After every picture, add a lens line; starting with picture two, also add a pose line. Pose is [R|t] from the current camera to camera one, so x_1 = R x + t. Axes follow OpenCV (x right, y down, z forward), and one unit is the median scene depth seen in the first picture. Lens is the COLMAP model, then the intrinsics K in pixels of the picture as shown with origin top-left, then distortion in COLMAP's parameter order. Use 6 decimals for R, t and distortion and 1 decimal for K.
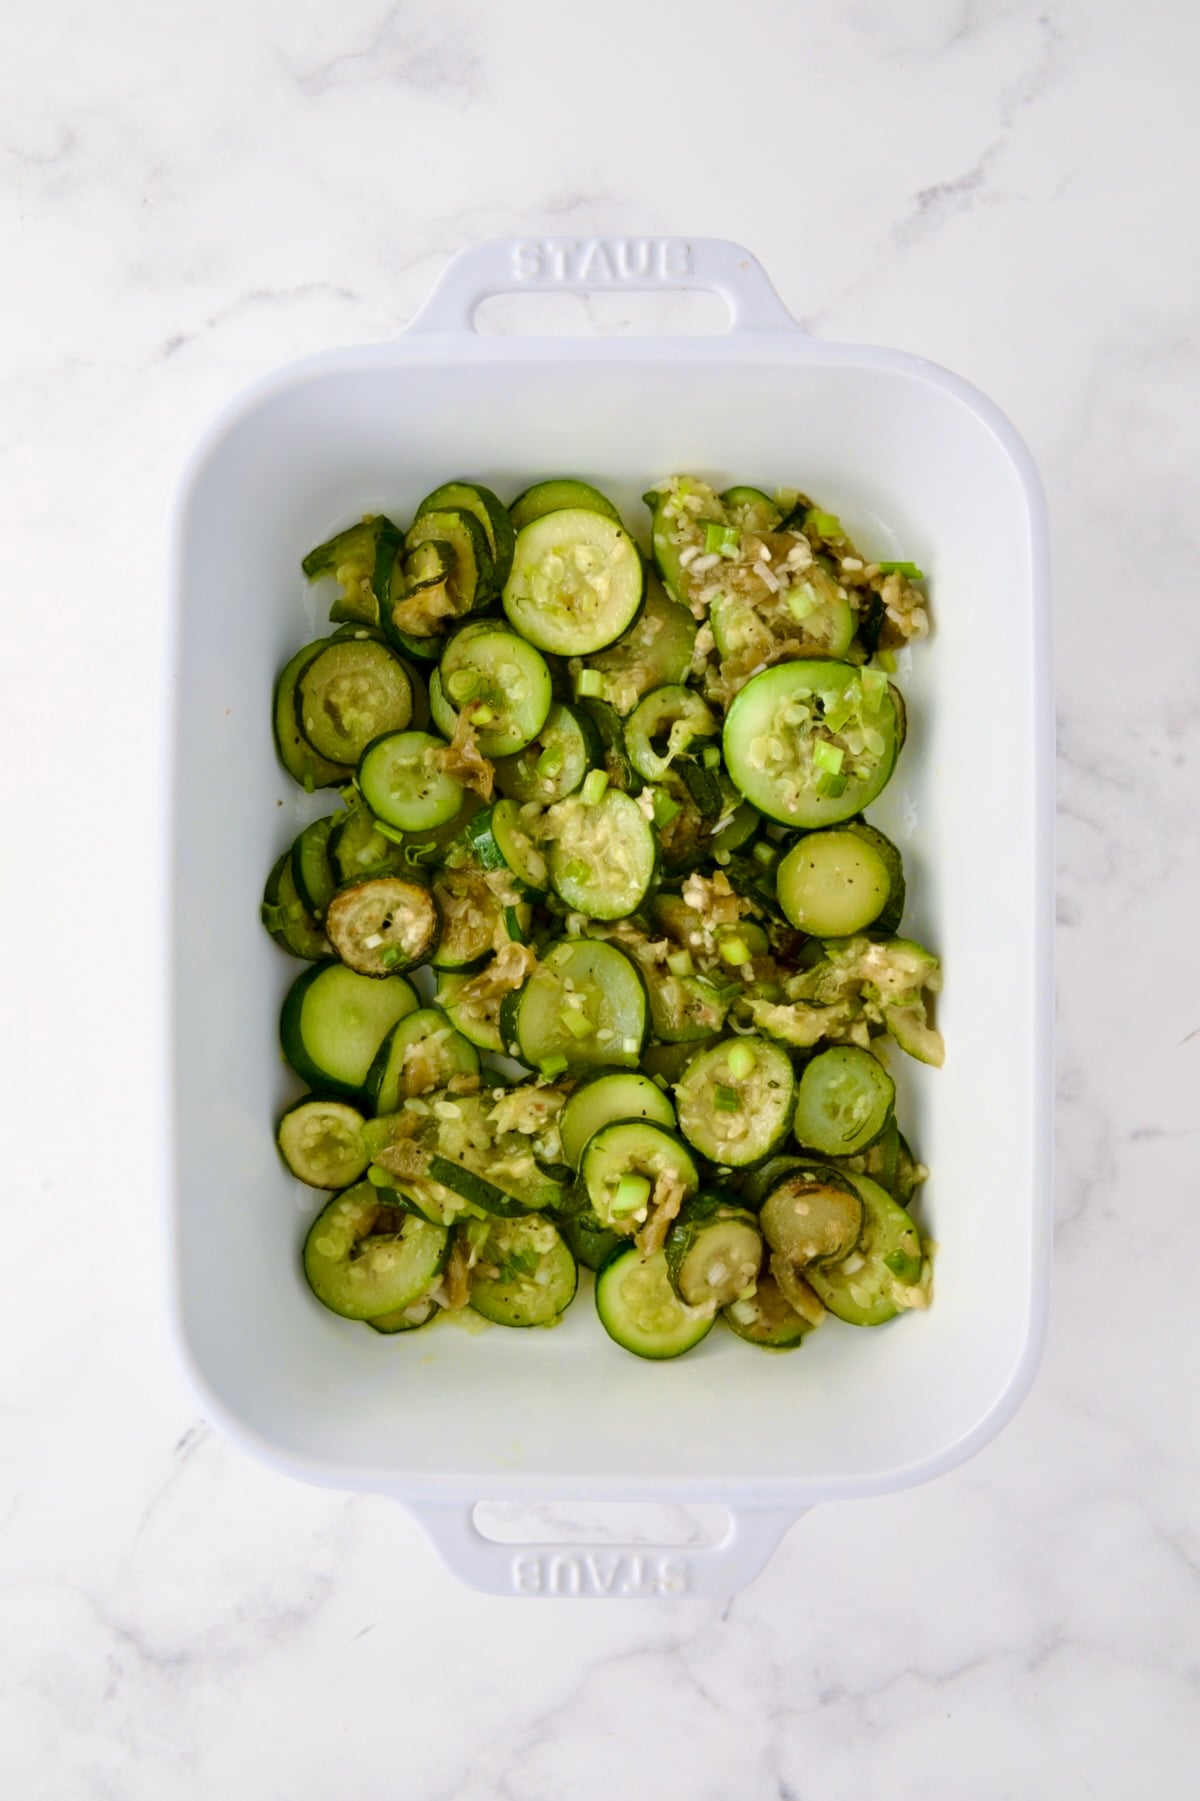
lens RADIAL K [[9057.7, 0, 429.9], [0, 9057.7, 974.8], [0, 0, 1]] dist [0.399659, 0.000000]
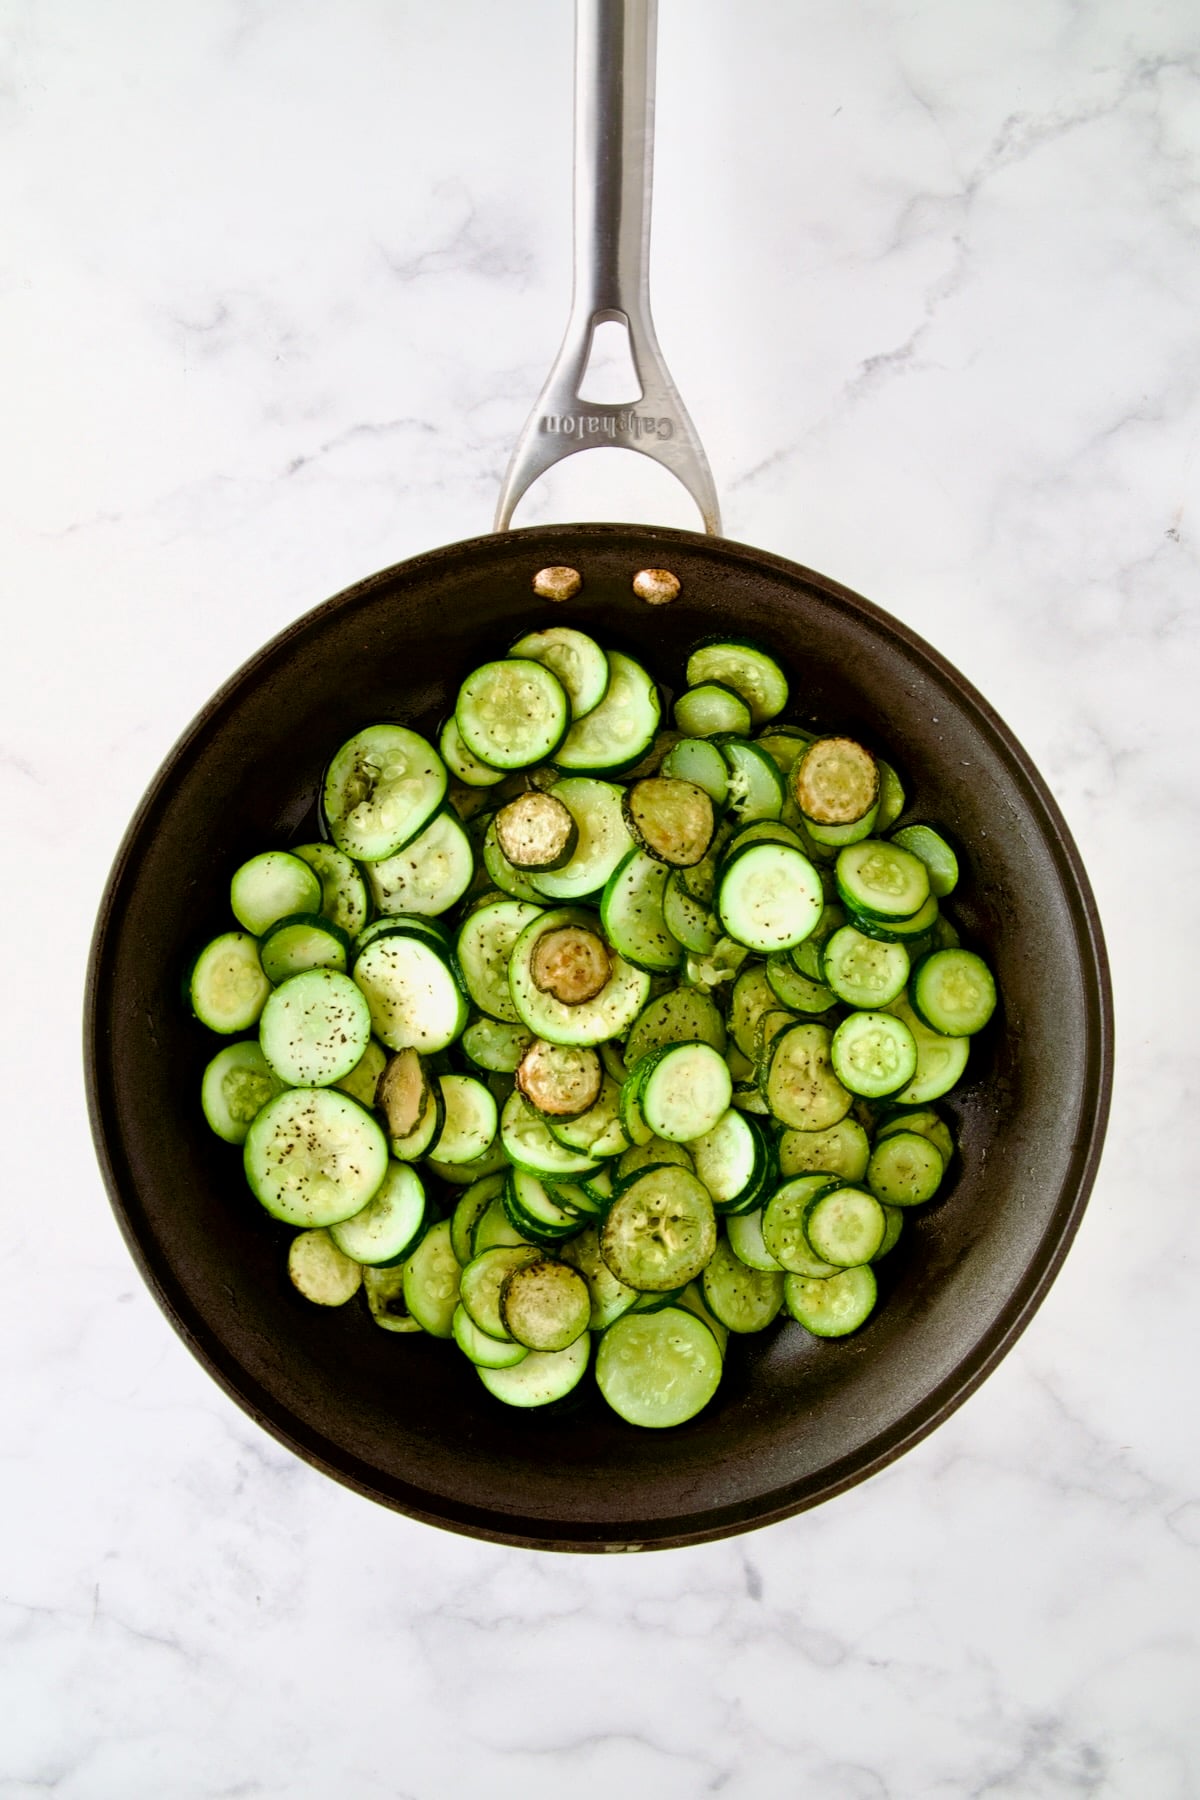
lens RADIAL K [[9052.6, 0, 590.6], [0, 9052.6, 888.5], [0, 0, 1]] dist [0.399659, 0.000000]
pose [[0.999815, 0.011814, 0.015211, -0.005295], [-0.011648, 0.999872, -0.010962, 0.005666], [-0.015338, 0.010783, 0.999824, -0.326110]]
